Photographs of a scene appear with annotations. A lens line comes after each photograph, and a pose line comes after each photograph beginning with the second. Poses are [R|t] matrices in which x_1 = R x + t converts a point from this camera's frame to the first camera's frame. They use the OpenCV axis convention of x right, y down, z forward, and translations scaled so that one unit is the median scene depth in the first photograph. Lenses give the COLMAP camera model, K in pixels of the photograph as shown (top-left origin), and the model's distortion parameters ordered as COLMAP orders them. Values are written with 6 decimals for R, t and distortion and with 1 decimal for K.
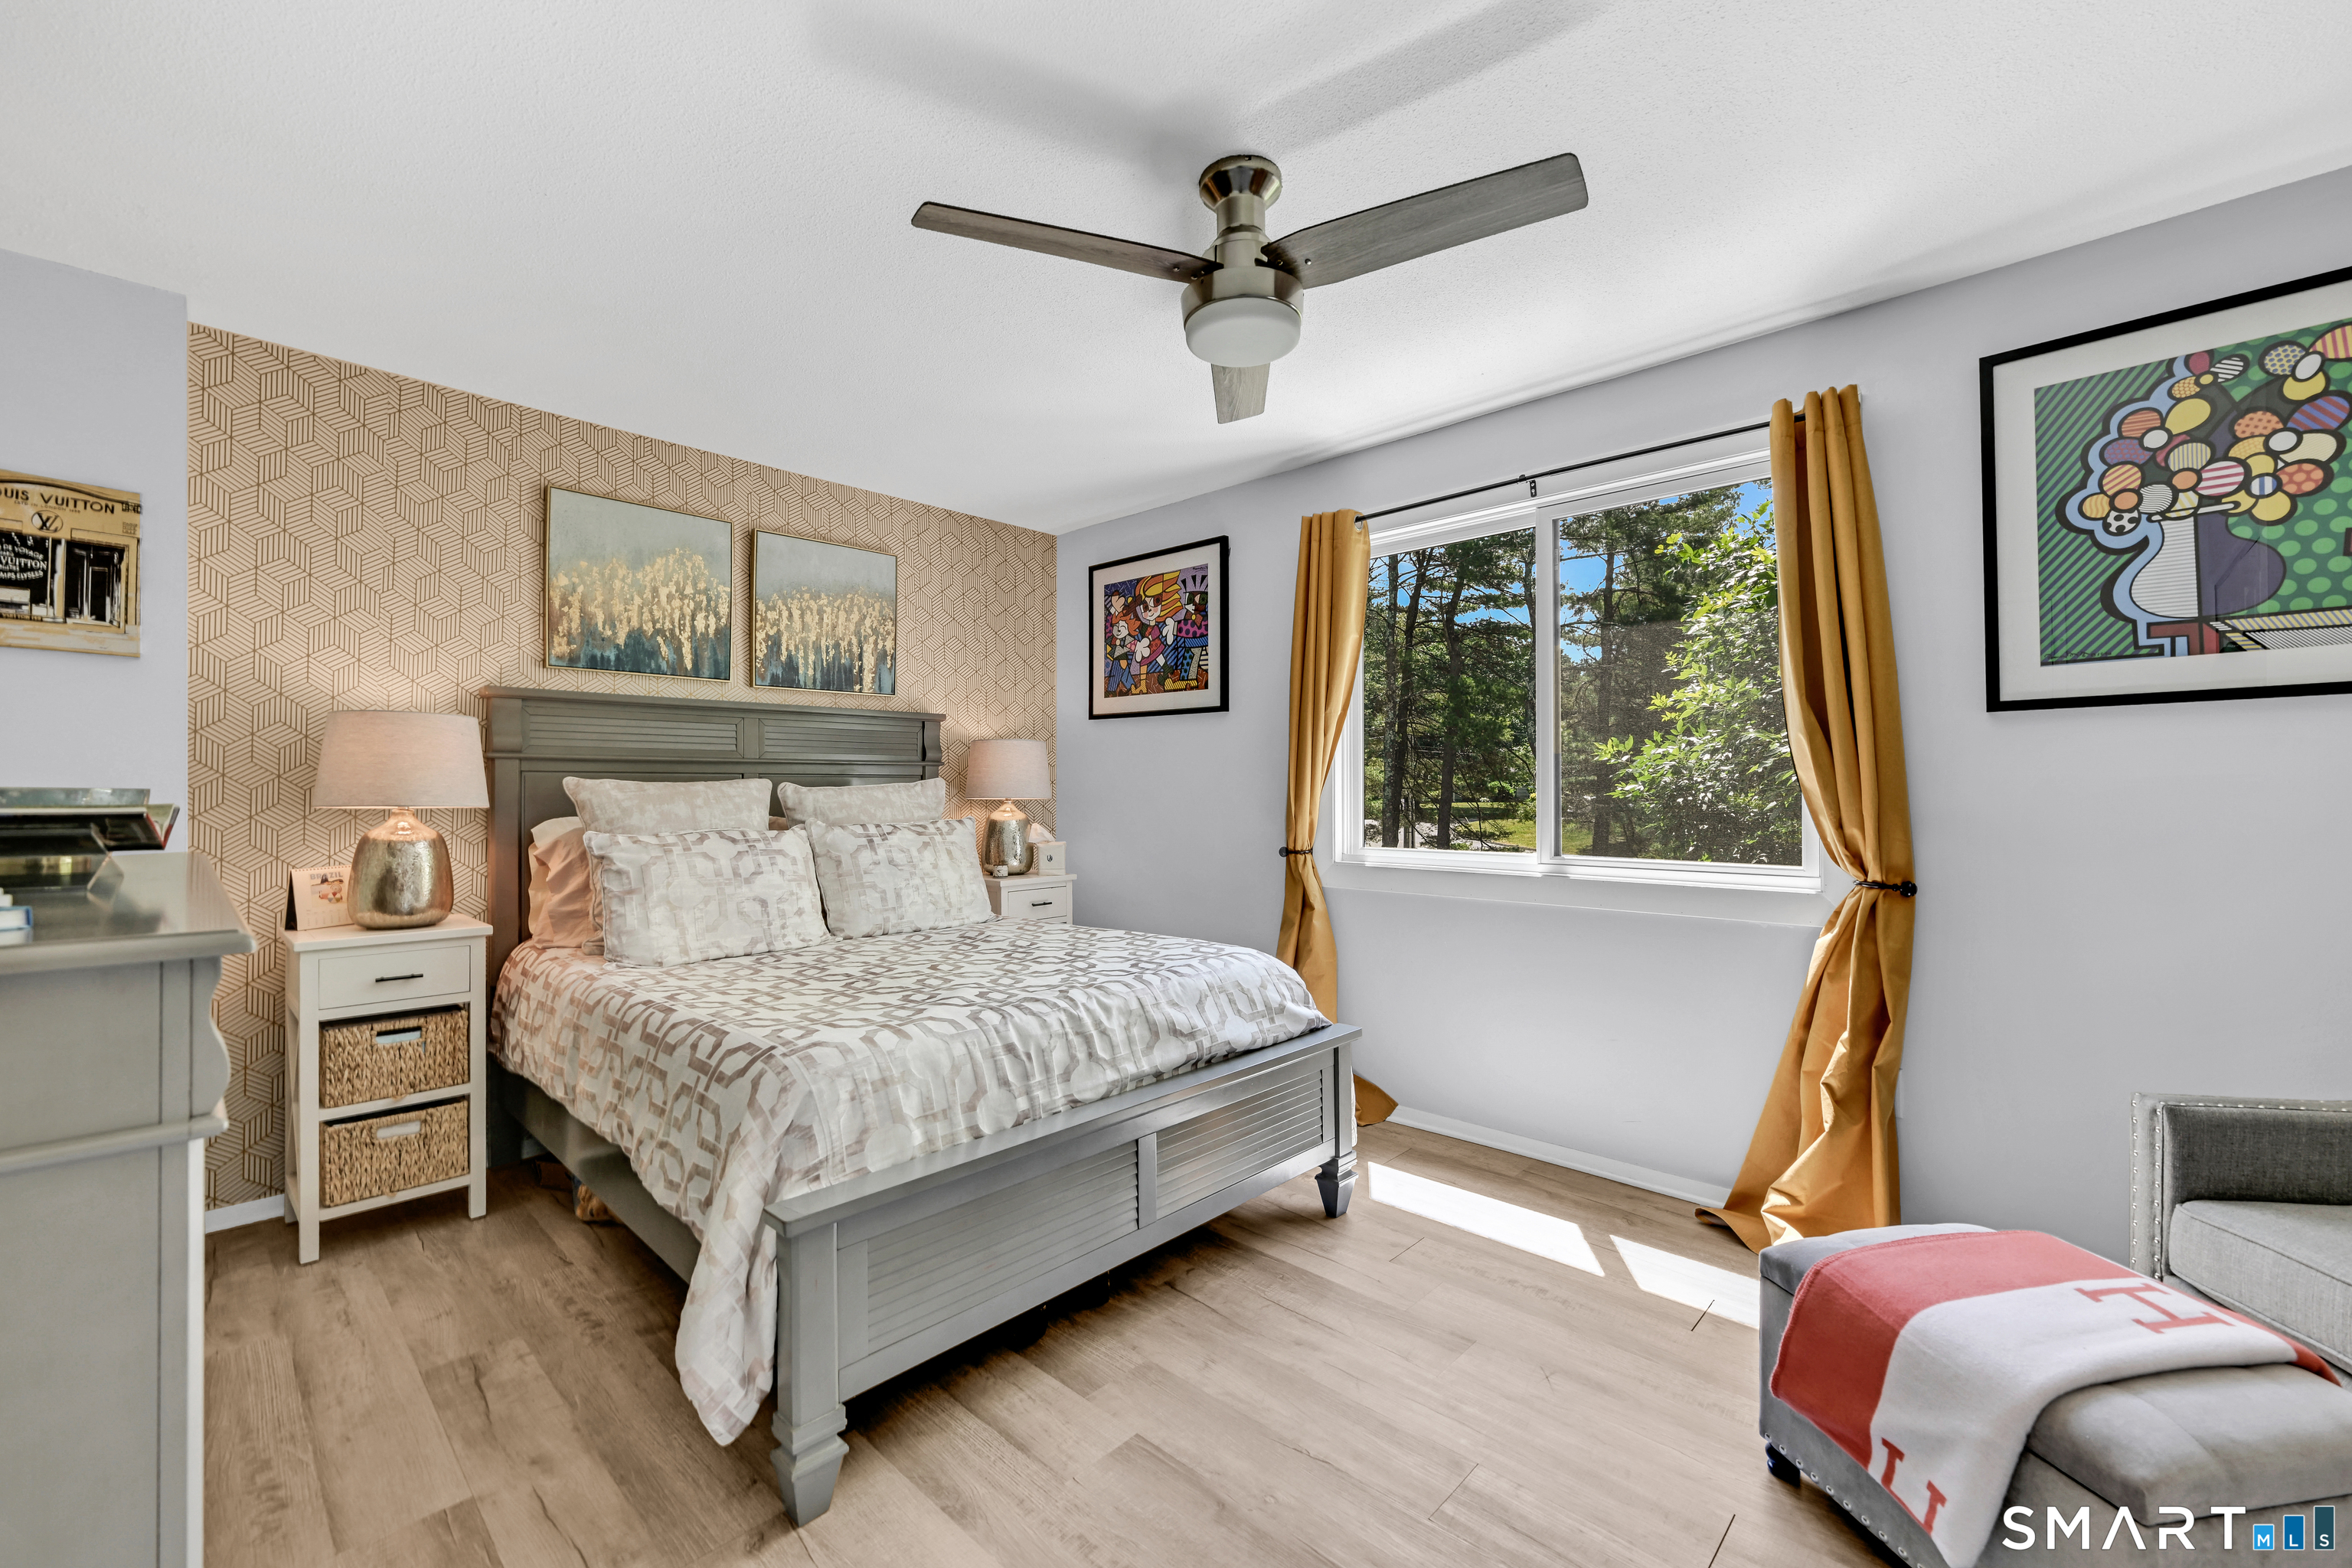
lens RADIAL K [[959.3, 0, 1175.1], [0, 959.3, 782.0], [0, 0, 1]] dist [-0.002983, 0.000536]
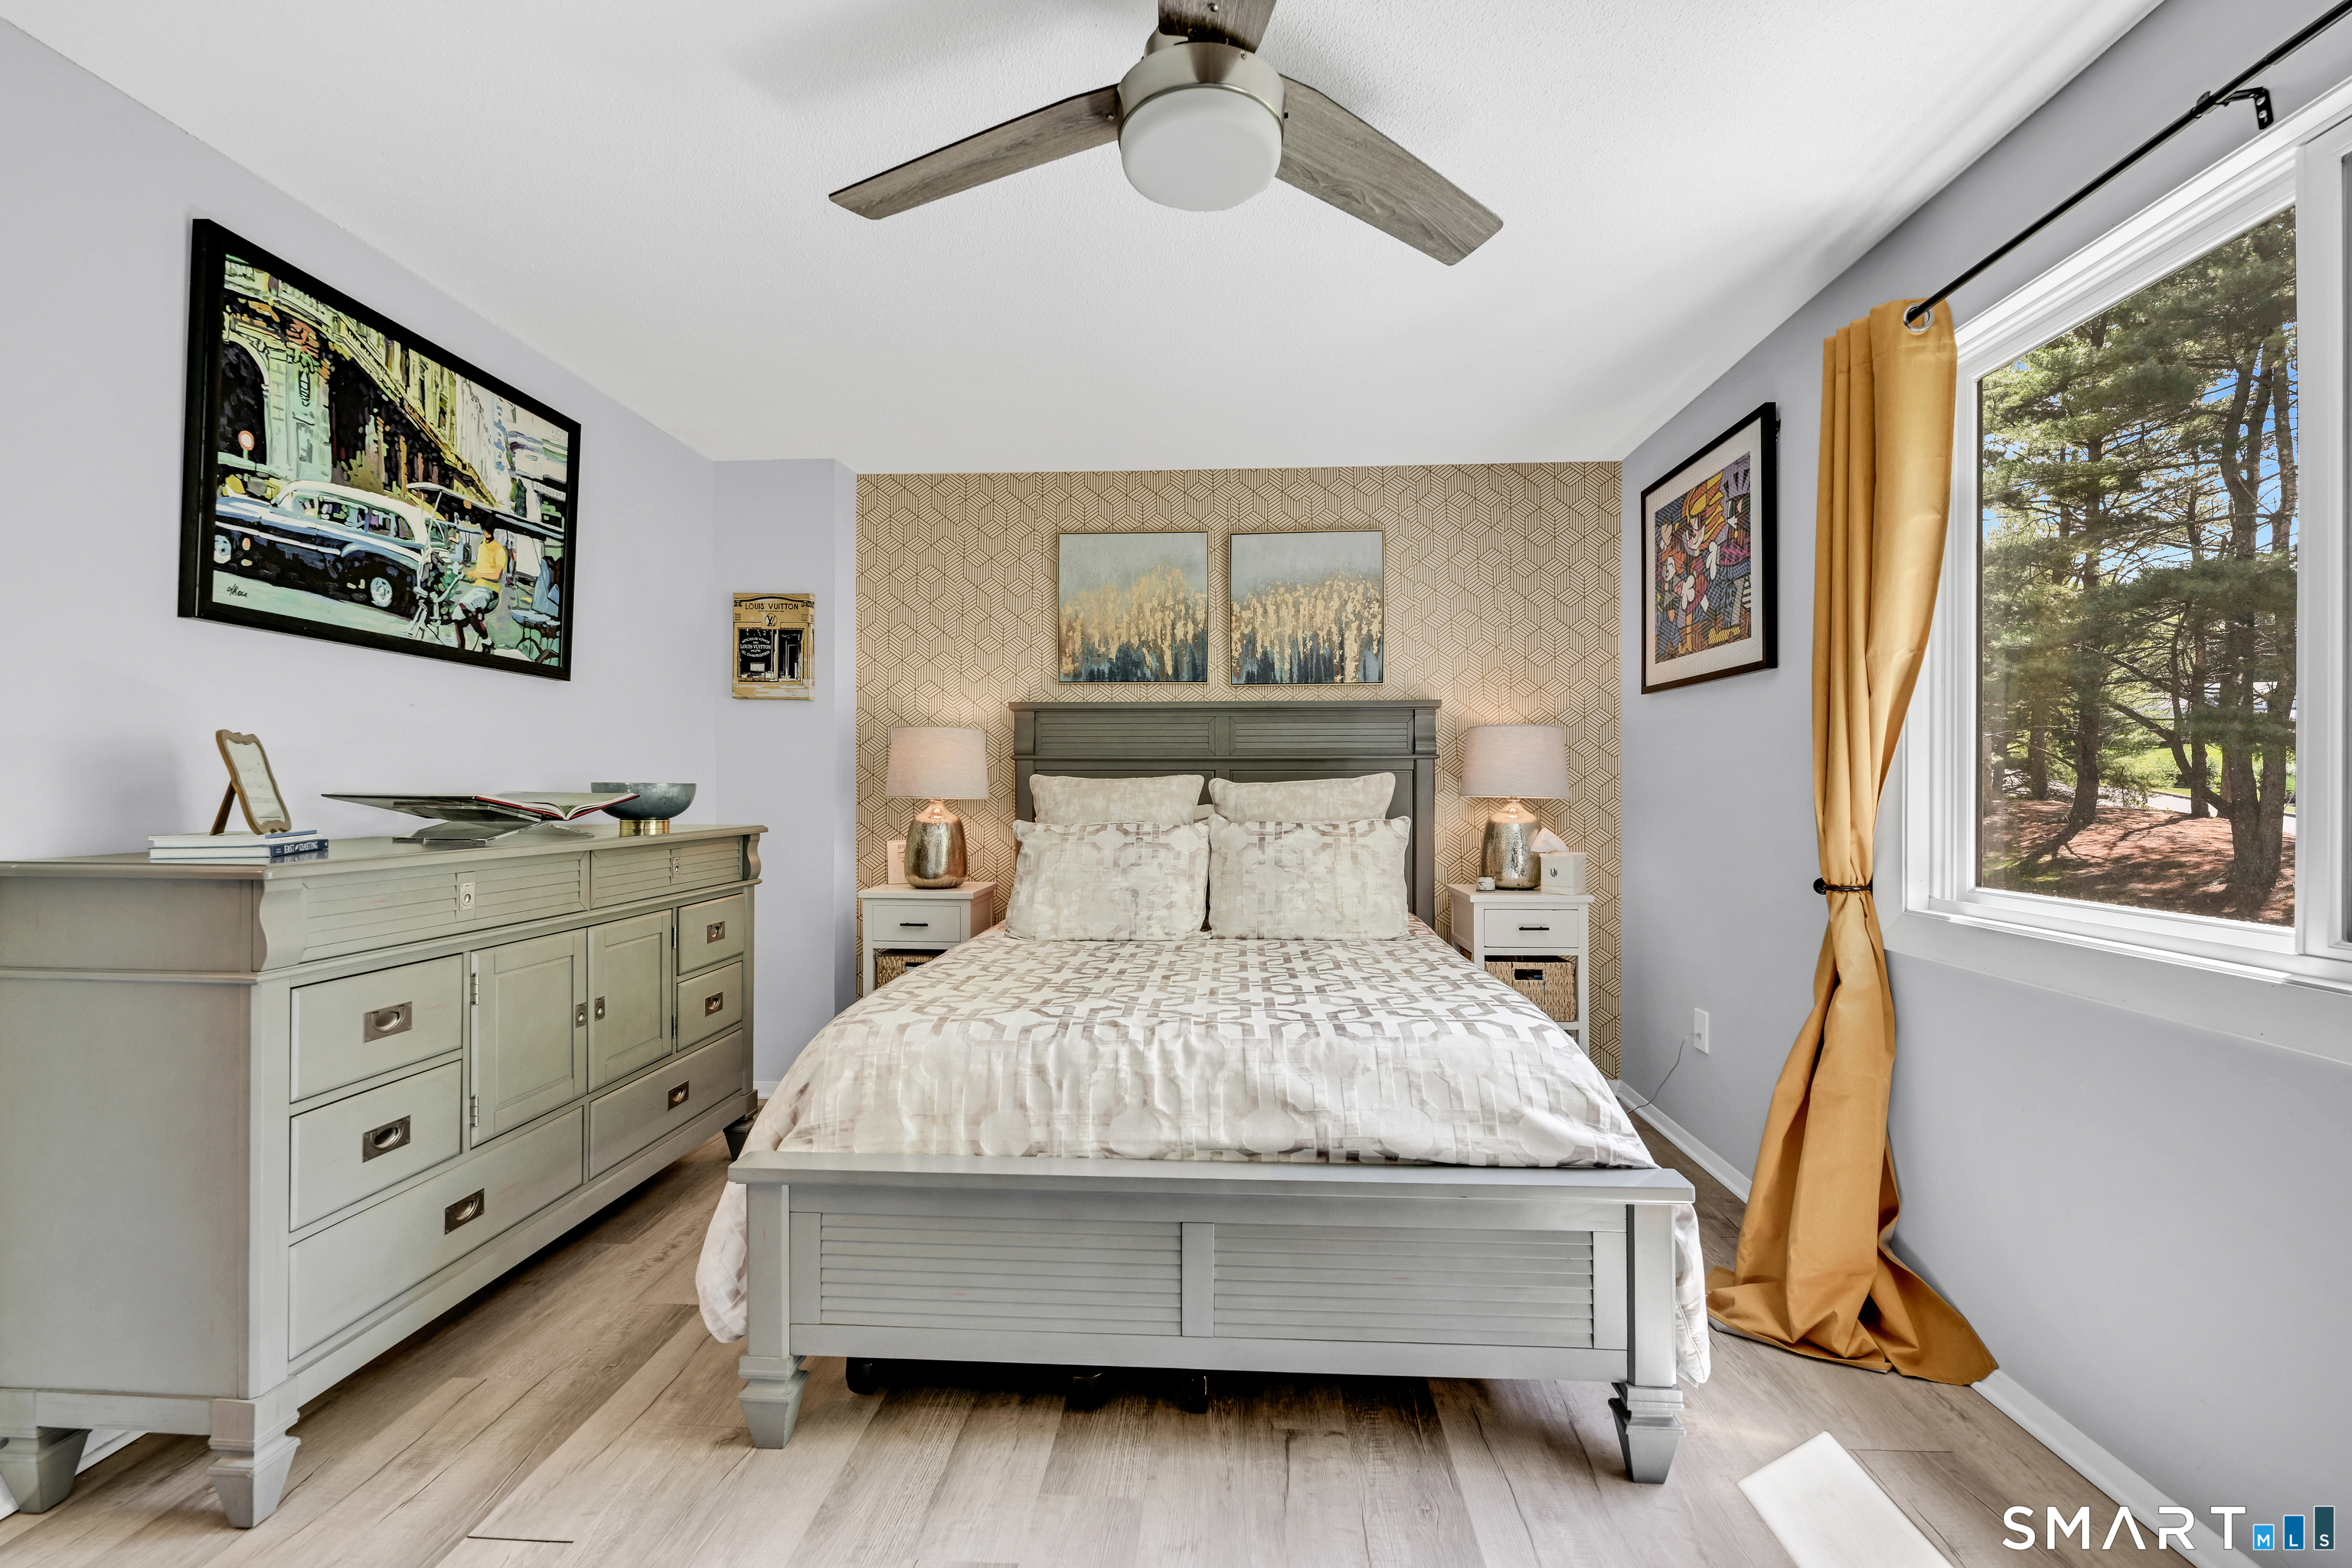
lens RADIAL K [[987.2, 0, 1179.2], [0, 987.2, 782.8], [0, 0, 1]] dist [-0.001157, -0.000116]
pose [[0.644961, -0.000944, -0.764215, 0.379820], [0.003684, 0.999991, 0.001874, 0.003249], [0.764206, -0.004024, 0.644959, 0.304116]]
